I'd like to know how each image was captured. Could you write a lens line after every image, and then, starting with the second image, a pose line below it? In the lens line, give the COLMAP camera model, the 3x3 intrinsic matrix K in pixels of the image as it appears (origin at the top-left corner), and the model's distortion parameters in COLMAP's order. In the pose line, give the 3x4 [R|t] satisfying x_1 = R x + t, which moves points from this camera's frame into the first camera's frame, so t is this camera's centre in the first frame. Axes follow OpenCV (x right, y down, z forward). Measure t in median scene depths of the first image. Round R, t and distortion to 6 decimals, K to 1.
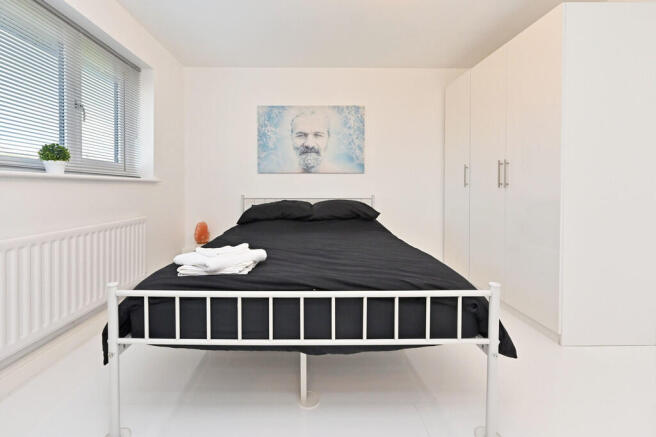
lens RADIAL K [[270.4, 0, 327.9], [0, 270.4, 184.7], [0, 0, 1]] dist [0.000158, -0.000021]
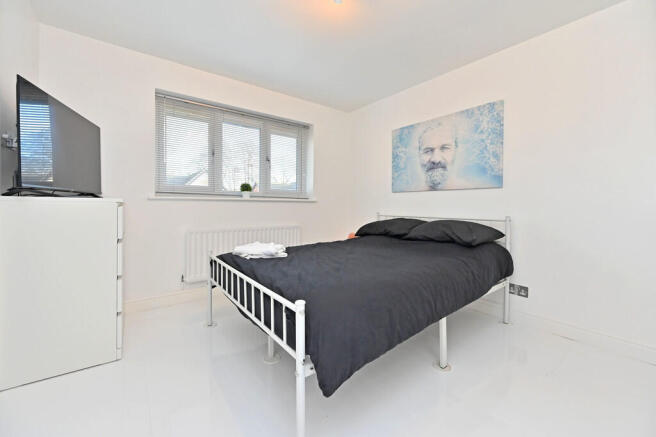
lens RADIAL K [[268.7, 0, 327.5], [0, 268.7, 201.7], [0, 0, 1]] dist [-0.000616, -0.000025]
pose [[0.597653, -0.008553, -0.801710, 0.448514], [0.004268, 0.999963, -0.007486, 0.001492], [0.801744, 0.001053, 0.597667, 0.149441]]
